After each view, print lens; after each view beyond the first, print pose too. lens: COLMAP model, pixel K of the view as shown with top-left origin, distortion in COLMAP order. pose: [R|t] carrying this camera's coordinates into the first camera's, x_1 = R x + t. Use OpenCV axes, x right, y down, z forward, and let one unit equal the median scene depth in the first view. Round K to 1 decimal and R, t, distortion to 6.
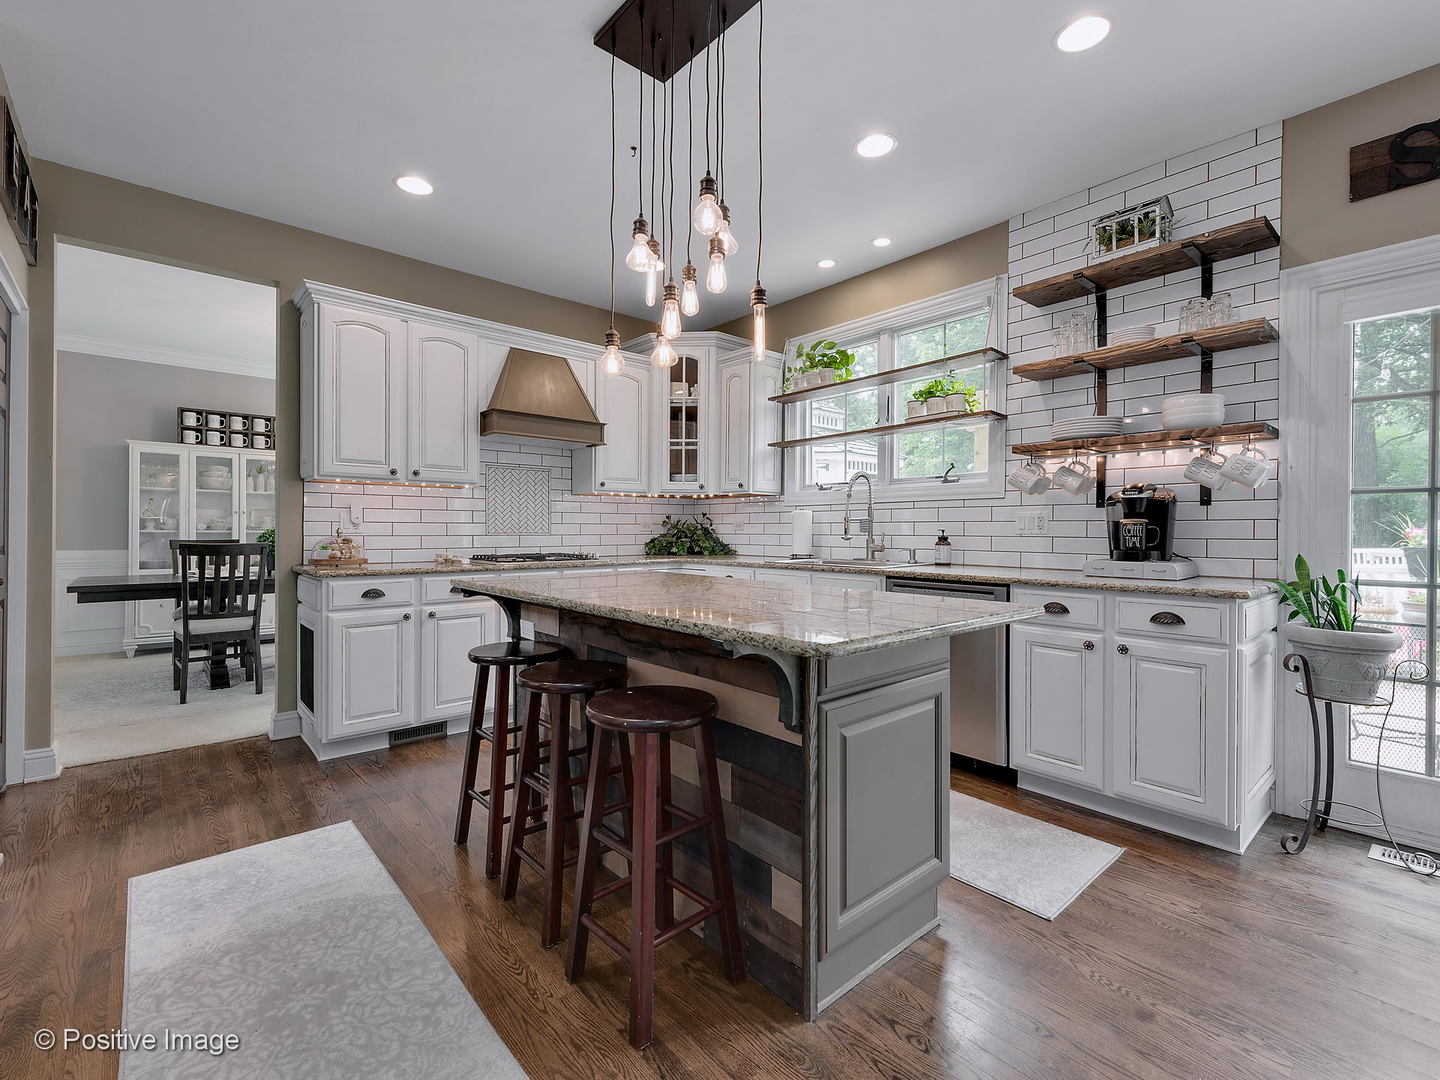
lens RADIAL K [[665.9, 0, 703.5], [0, 665.9, 535.8], [0, 0, 1]] dist [0.010125, -0.002057]
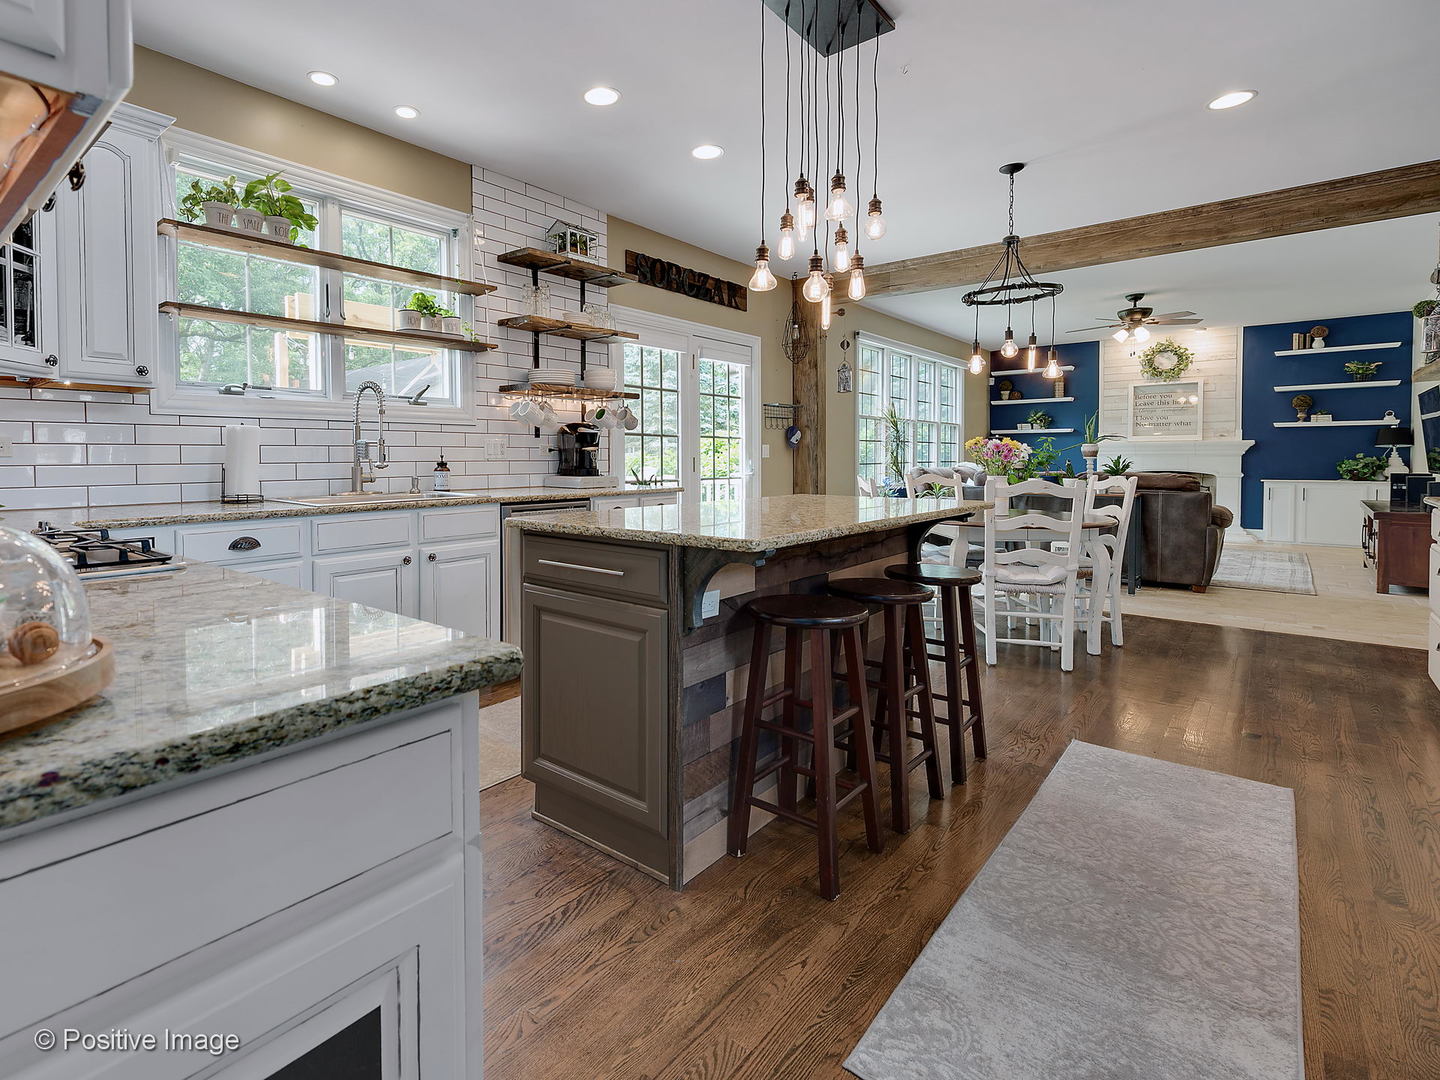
lens RADIAL K [[727.1, 0, 644.9], [0, 727.1, 485.6], [0, 0, 1]] dist [-0.004686, -0.000312]
pose [[-0.145617, -0.040094, 0.988528, -0.829974], [0.011233, 0.999047, 0.042175, -0.007303], [-0.989277, 0.017245, -0.145028, 0.998365]]
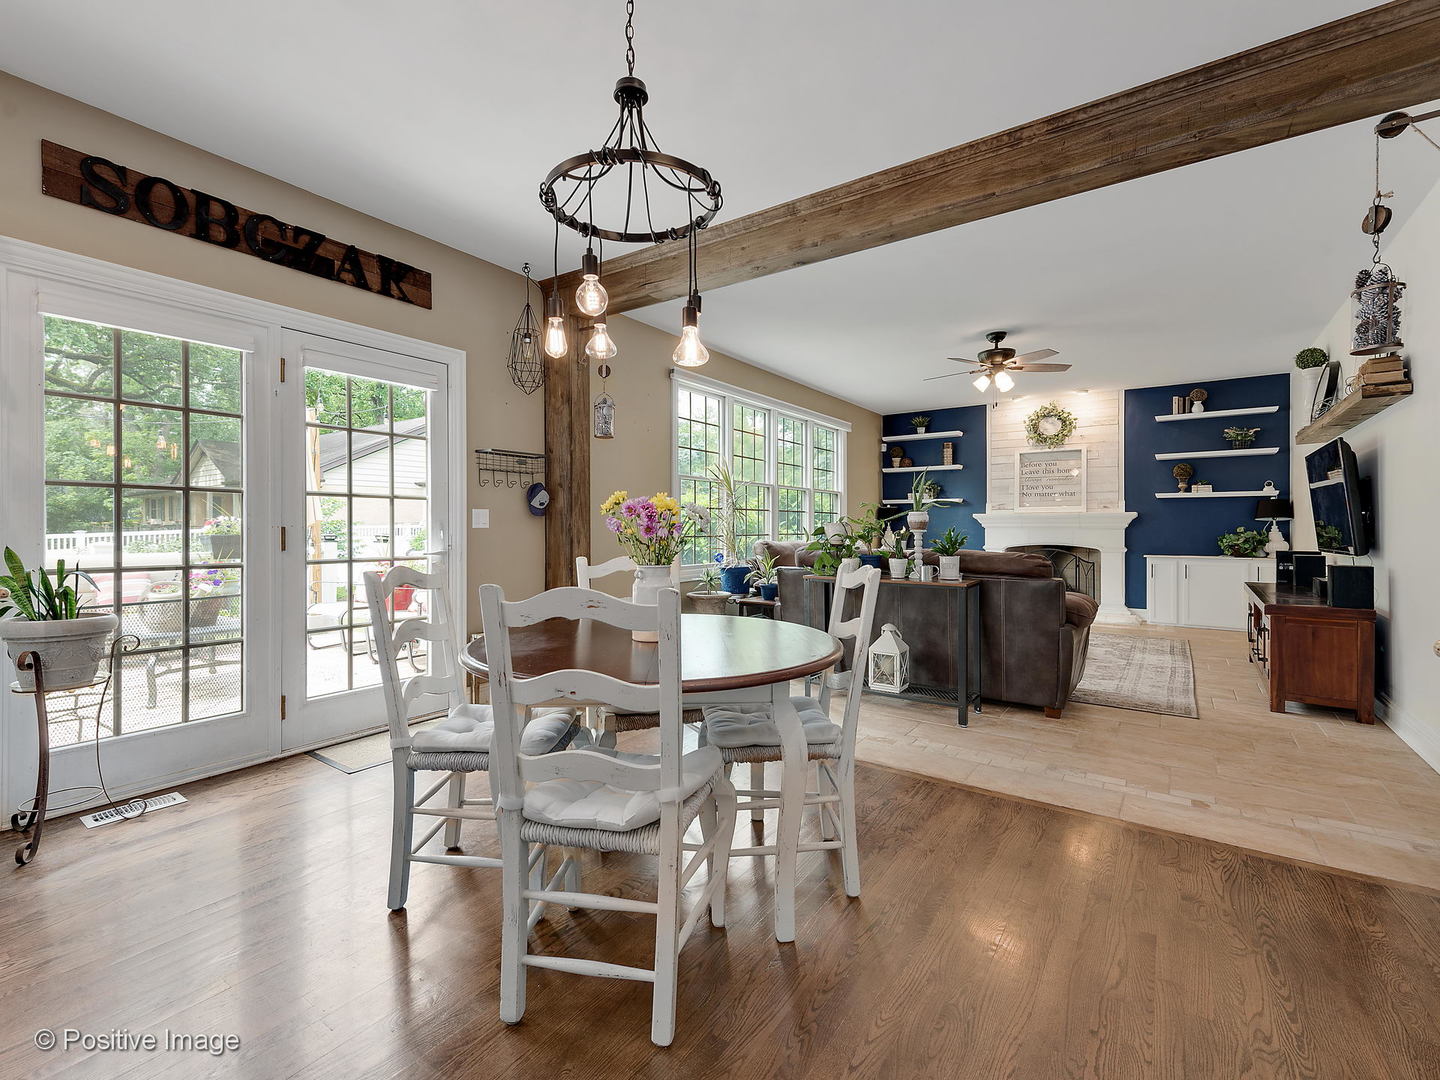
lens RADIAL K [[665.9, 0, 748.0], [0, 665.9, 534.0], [0, 0, 1]] dist [0.010125, -0.002057]
pose [[-0.293911, -0.013152, 0.955742, -0.167570], [0.003810, 0.999881, 0.014931, -0.000121], [-0.955825, 0.008030, -0.293826, 0.157982]]
